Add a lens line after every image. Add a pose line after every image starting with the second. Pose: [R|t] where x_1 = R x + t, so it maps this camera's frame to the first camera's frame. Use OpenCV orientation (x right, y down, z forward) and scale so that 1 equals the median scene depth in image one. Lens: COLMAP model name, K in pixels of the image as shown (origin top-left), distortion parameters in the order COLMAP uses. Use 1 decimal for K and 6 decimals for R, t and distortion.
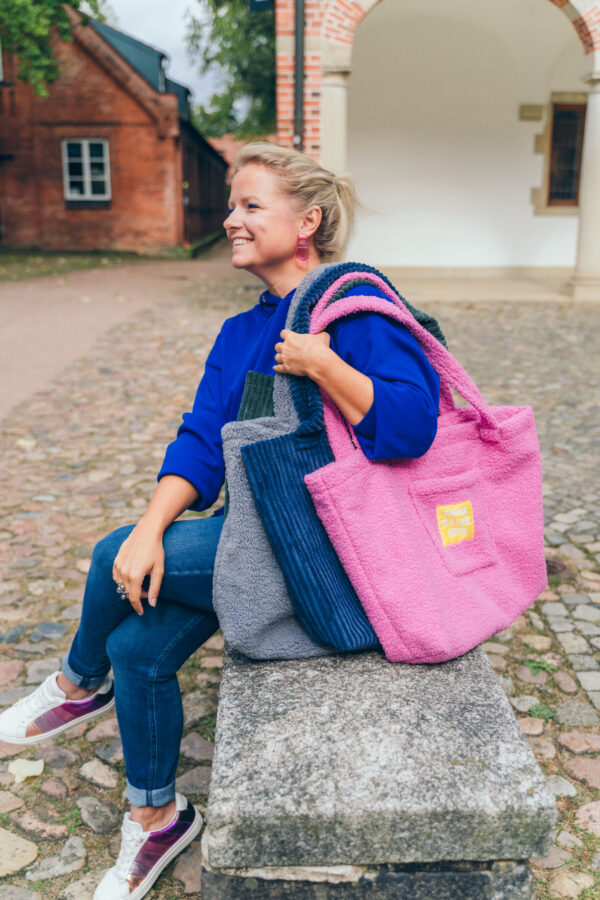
lens RADIAL K [[881.1, 0, 300.0], [0, 881.1, 450.0], [0, 0, 1]] dist [-0.005070, -0.001178]
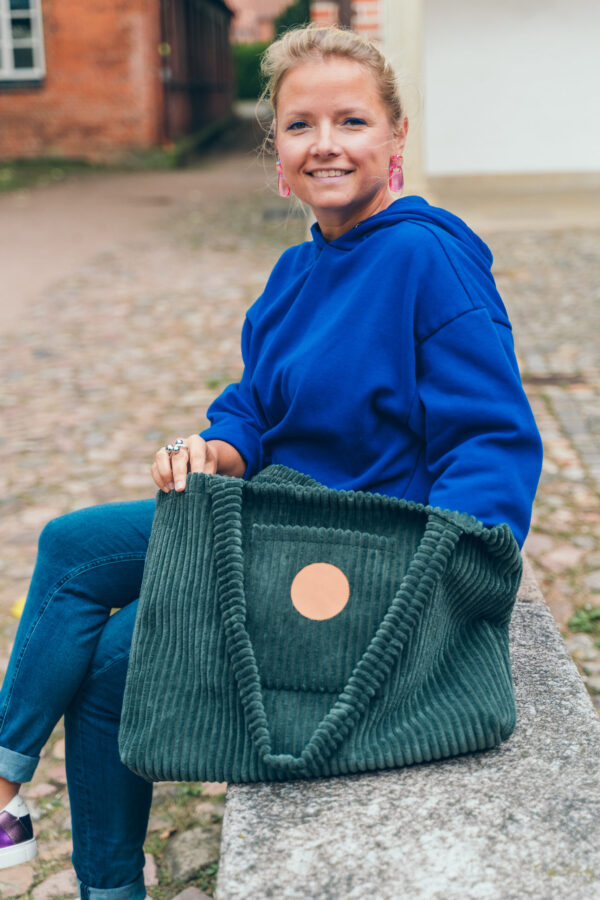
lens RADIAL K [[1536.1, 0, 300.0], [0, 1536.1, 450.0], [0, 0, 1]] dist [0.033653, 0.034851]
pose [[0.998724, -0.021393, -0.045757, 0.031928], [0.020194, 0.999445, -0.026504, 0.035523], [0.046298, 0.025546, 0.998601, -0.254625]]
